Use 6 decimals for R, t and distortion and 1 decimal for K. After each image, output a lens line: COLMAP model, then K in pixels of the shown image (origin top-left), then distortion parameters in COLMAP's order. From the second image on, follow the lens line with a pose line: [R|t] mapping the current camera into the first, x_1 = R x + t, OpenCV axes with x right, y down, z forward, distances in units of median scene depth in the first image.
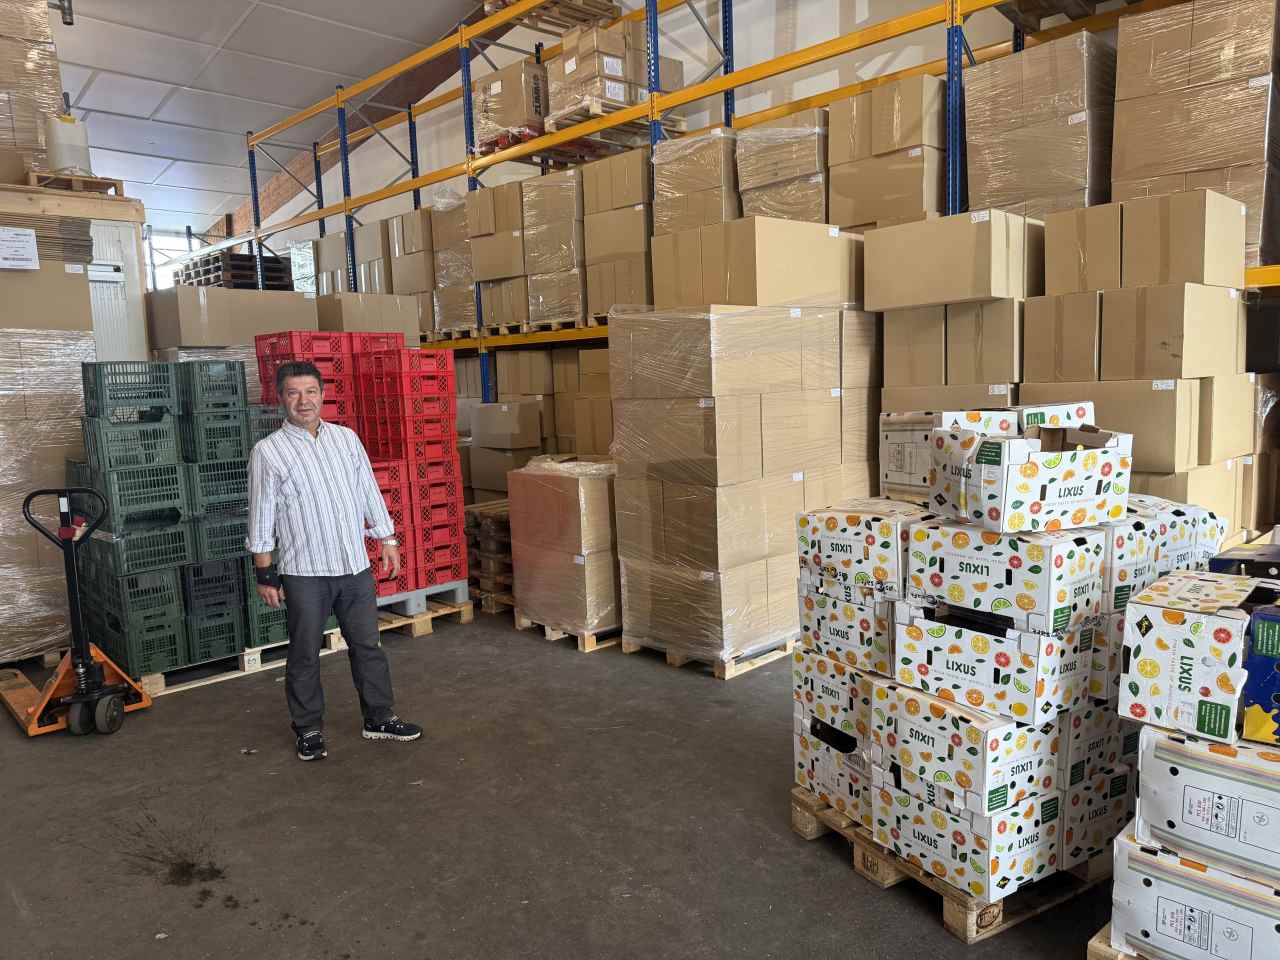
lens RADIAL K [[912.5, 0, 641.8], [0, 912.5, 483.0], [0, 0, 1]] dist [-0.000227, -0.004364]
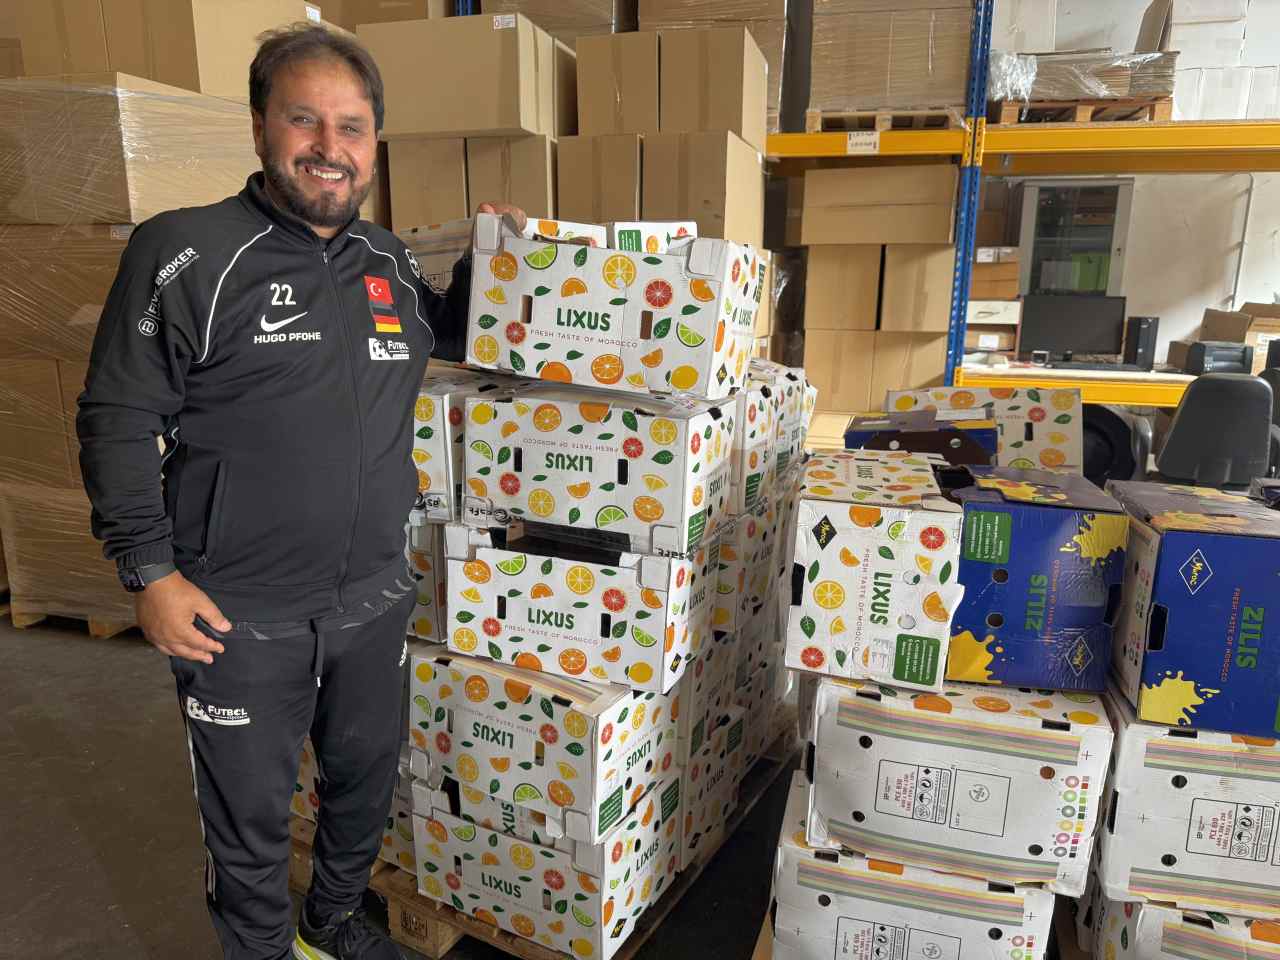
lens RADIAL K [[895.8, 0, 634.4], [0, 895.8, 476.8], [0, 0, 1]] dist [0.163940, -0.329724]
pose [[0.865411, -0.064508, 0.496893, 0.095151], [0.016563, 0.994819, 0.100303, 0.042383], [-0.500789, -0.078573, 0.861996, 0.442015]]
